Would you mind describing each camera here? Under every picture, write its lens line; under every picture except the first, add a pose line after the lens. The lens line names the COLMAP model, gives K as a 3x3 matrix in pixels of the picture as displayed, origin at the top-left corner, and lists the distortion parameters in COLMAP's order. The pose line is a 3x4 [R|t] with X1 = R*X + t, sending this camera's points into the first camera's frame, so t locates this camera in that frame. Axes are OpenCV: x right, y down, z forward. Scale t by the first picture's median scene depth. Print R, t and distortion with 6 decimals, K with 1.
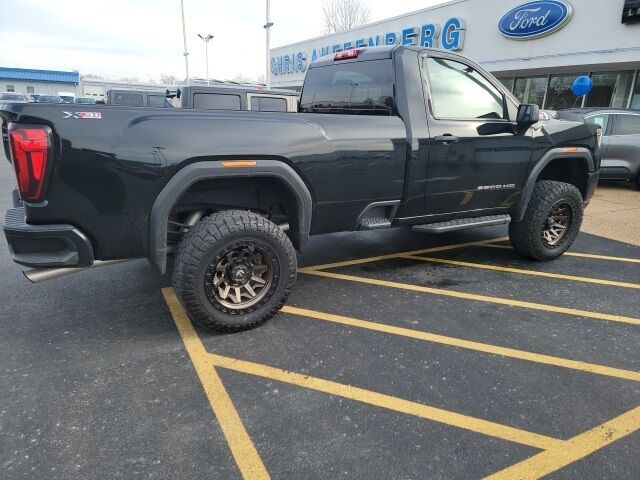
lens RADIAL K [[461.5, 0, 316.9], [0, 461.5, 237.2], [0, 0, 1]] dist [0.003671, 0.003069]
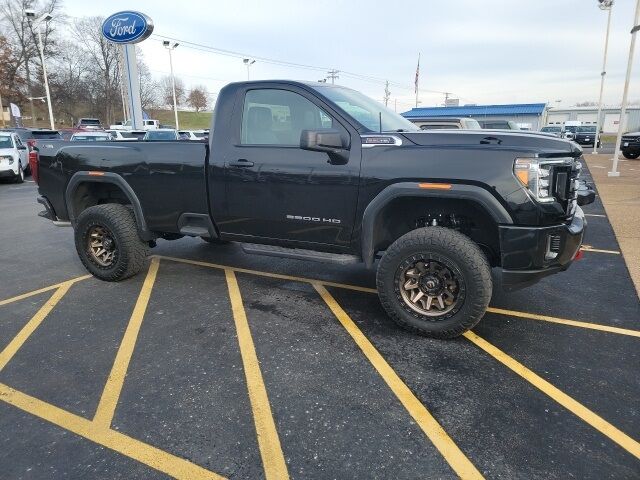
lens RADIAL K [[461.5, 0, 318.8], [0, 461.5, 244.1], [0, 0, 1]] dist [0.003671, 0.003069]
pose [[0.566815, 0.170403, -0.806029, 1.114725], [-0.192617, 0.978669, 0.071449, -0.126977], [0.801011, 0.114757, 0.587547, 0.480696]]
